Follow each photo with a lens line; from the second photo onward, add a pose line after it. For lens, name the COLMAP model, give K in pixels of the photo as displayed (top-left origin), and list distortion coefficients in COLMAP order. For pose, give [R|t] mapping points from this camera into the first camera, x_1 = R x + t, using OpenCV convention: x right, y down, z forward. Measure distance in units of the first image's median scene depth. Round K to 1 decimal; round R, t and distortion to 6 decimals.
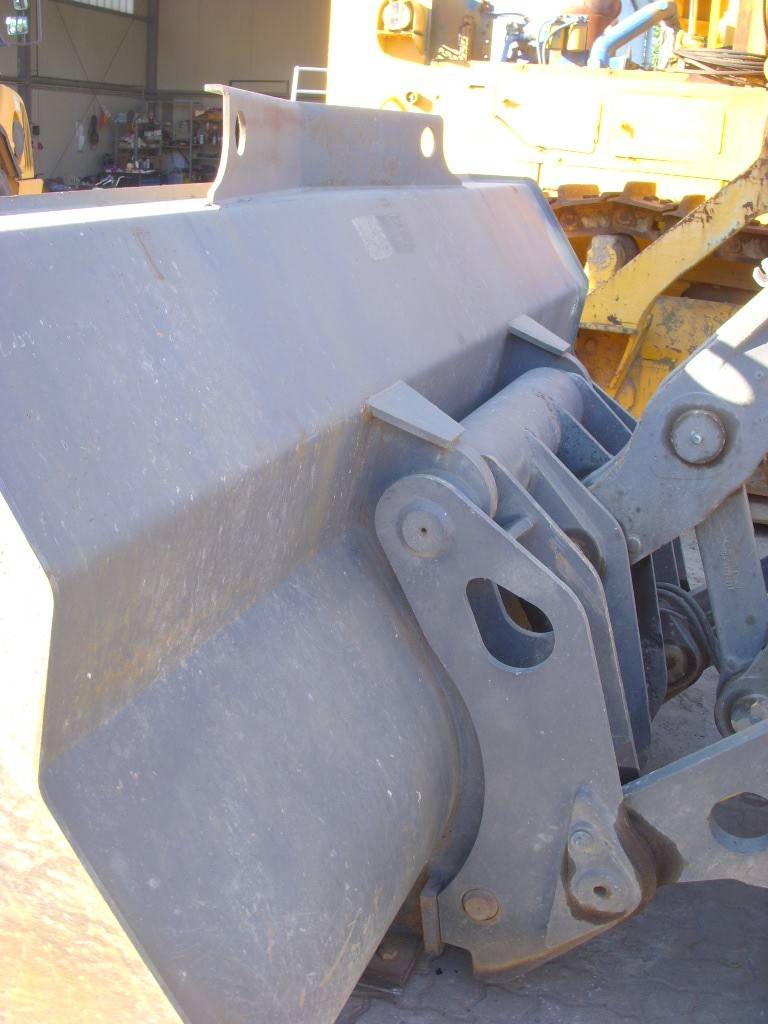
lens RADIAL K [[1159.3, 0, 384.0], [0, 1159.3, 512.0], [0, 0, 1]] dist [-0.249664, 0.137293]
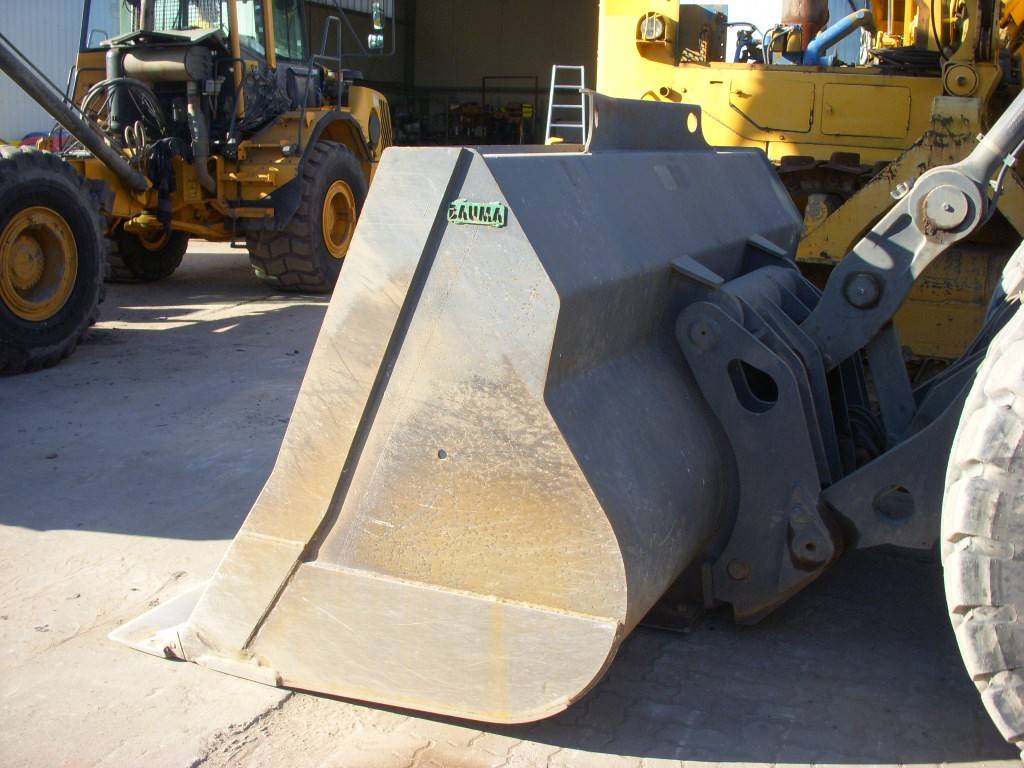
lens RADIAL K [[1159.3, 0, 512.0], [0, 1159.3, 384.0], [0, 0, 1]] dist [-0.249664, 0.137293]
pose [[0.995731, -0.007453, -0.091997, -0.080537], [-0.001935, 0.994829, -0.101541, 0.229113], [0.092278, 0.101286, 0.990569, -0.647435]]
